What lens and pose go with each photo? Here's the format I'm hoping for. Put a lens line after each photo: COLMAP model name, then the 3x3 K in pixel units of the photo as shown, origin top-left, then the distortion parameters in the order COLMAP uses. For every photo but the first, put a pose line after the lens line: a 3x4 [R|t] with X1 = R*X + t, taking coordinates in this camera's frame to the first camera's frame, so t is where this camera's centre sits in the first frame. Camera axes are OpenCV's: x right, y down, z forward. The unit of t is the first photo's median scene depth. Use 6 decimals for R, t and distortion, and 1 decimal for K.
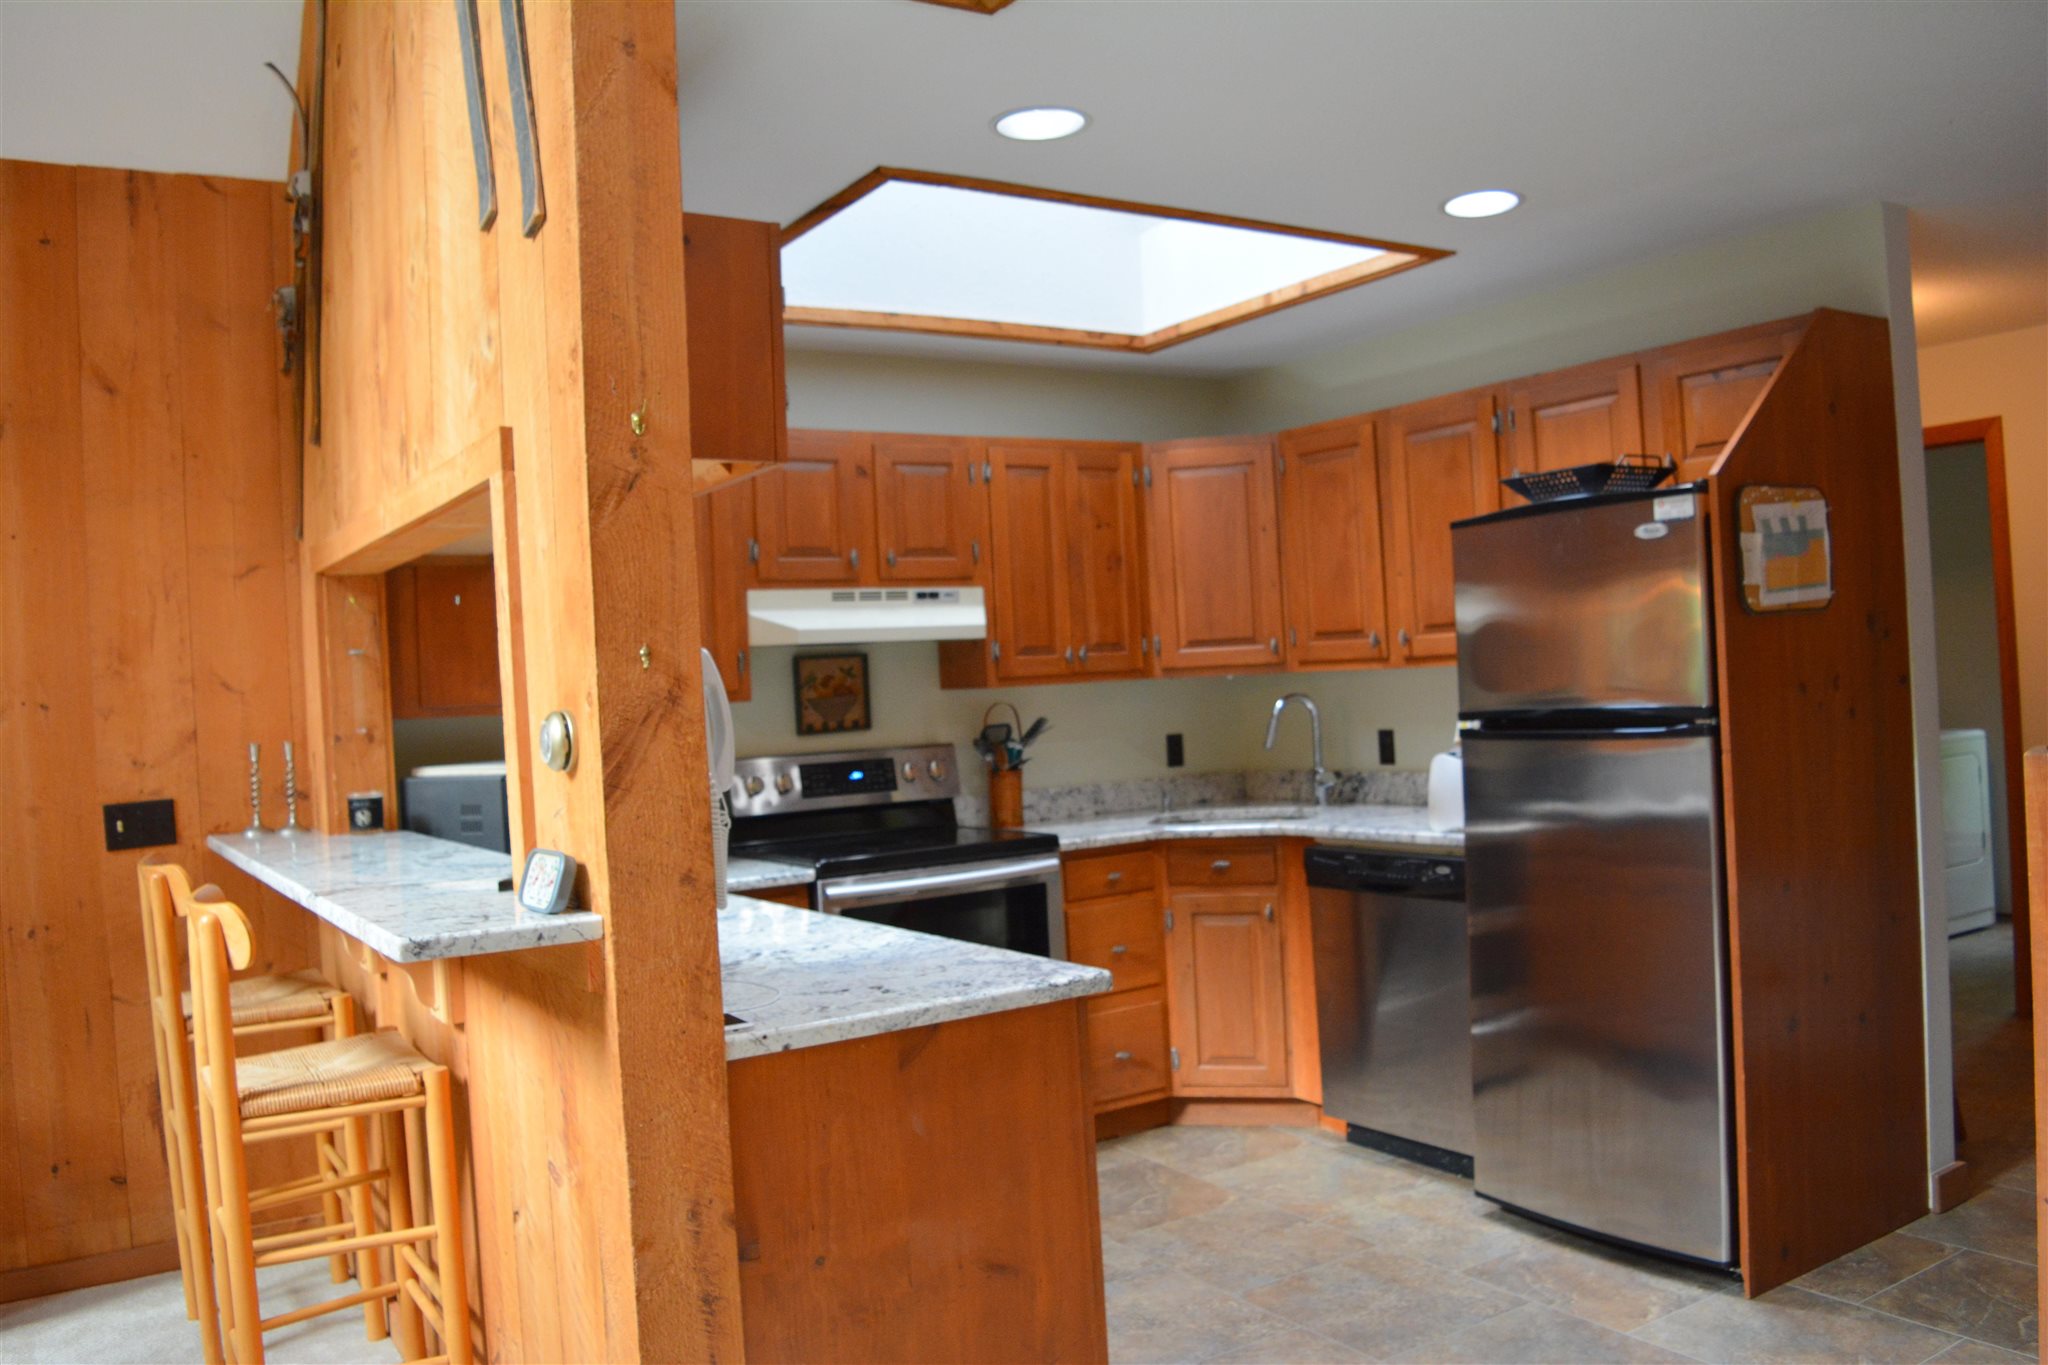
lens RADIAL K [[1599.2, 0, 1013.0], [0, 1599.2, 682.1], [0, 0, 1]] dist [-0.092662, 0.019401]
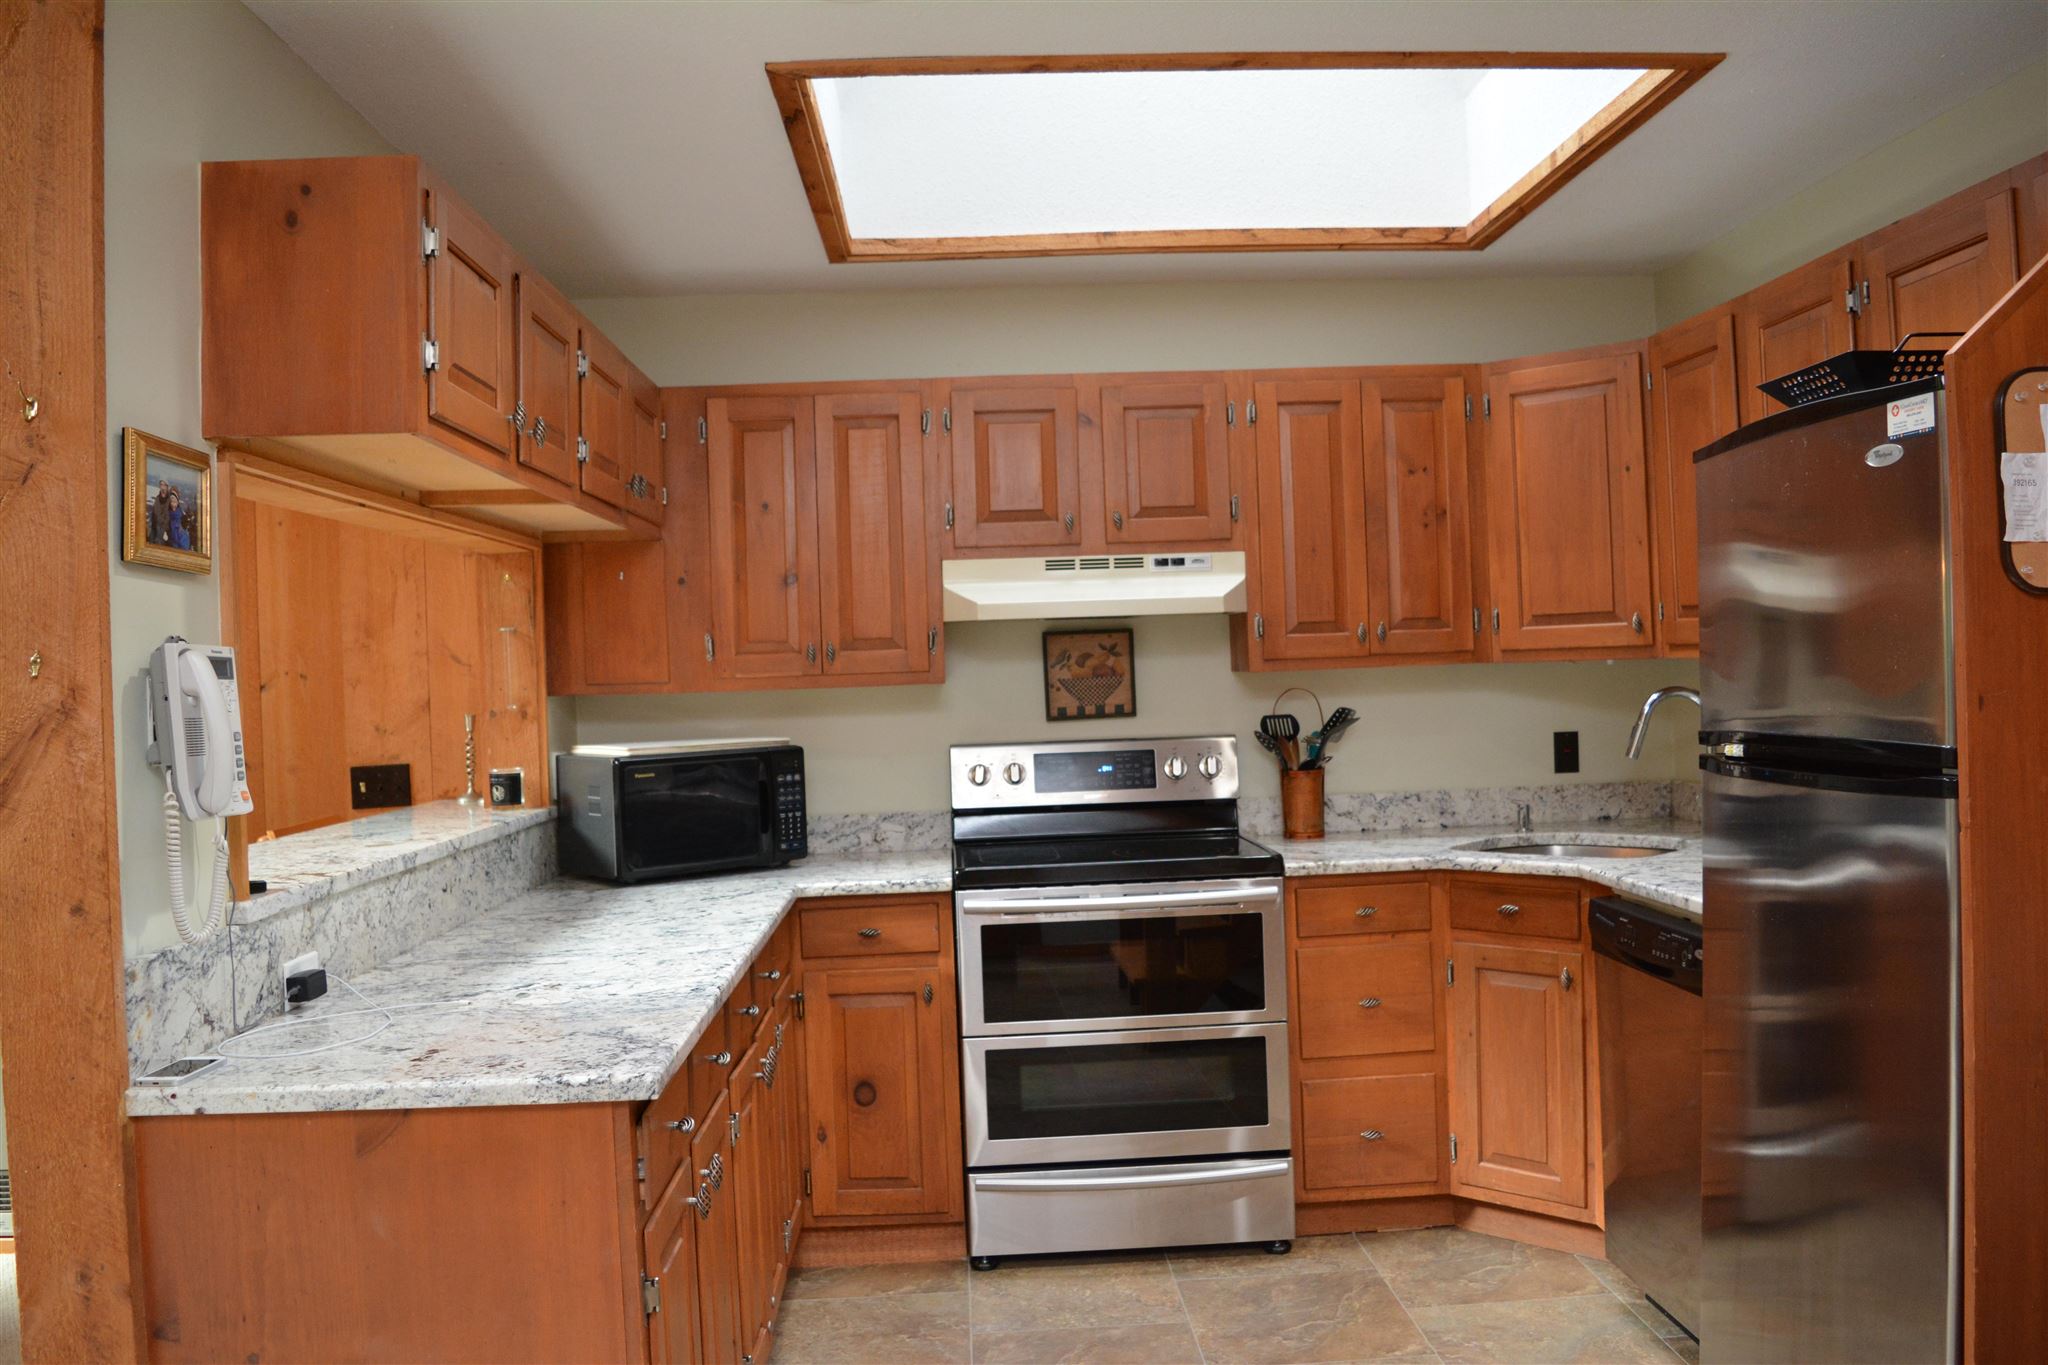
lens RADIAL K [[1599.2, 0, 1026.6], [0, 1599.2, 682.6], [0, 0, 1]] dist [-0.092662, 0.019401]
pose [[0.865988, 0.025248, -0.499426, 0.320338], [-0.009838, 0.999391, 0.033465, -0.018619], [0.499967, -0.024067, 0.865710, 0.235543]]
